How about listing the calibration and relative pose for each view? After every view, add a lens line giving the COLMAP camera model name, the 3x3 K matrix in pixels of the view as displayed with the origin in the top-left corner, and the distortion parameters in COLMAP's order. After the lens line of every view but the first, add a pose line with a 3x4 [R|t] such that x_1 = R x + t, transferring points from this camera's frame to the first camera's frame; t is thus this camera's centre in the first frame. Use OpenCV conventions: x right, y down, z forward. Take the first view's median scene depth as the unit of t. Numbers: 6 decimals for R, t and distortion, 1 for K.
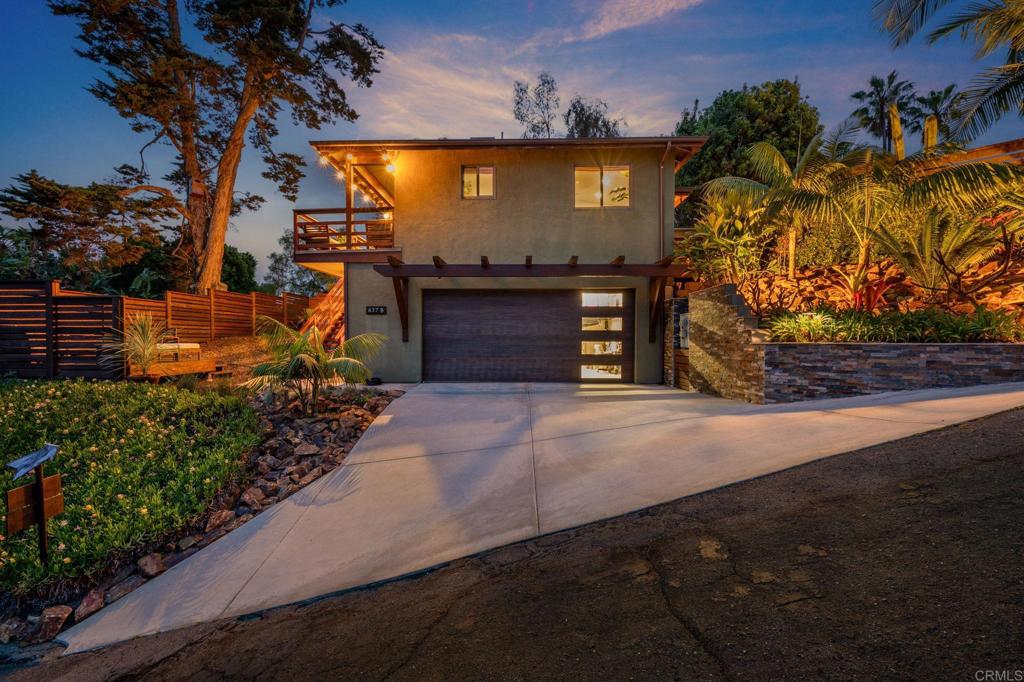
lens RADIAL K [[439.5, 0, 535.1], [0, 439.5, 344.2], [0, 0, 1]] dist [-0.001378, -0.000138]
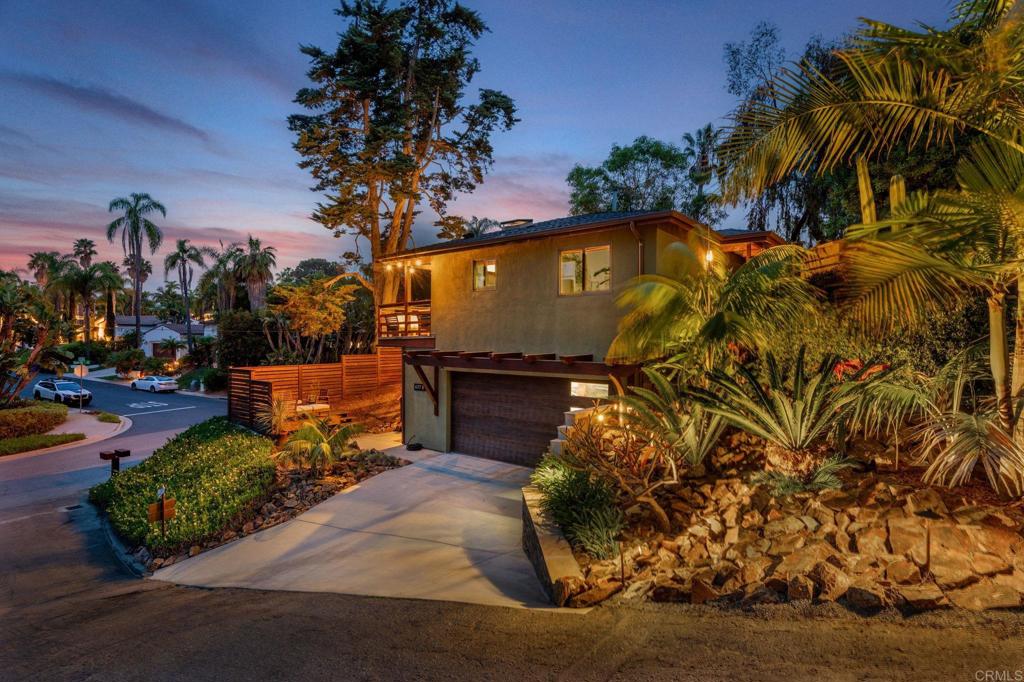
lens RADIAL K [[604.5, 0, 519.3], [0, 604.5, 319.1], [0, 0, 1]] dist [0.001632, -0.000361]
pose [[0.750211, 0.000222, -0.661199, 0.906445], [-0.010077, 0.999888, -0.011097, -0.240371], [0.661122, 0.014988, 0.750129, -0.057962]]
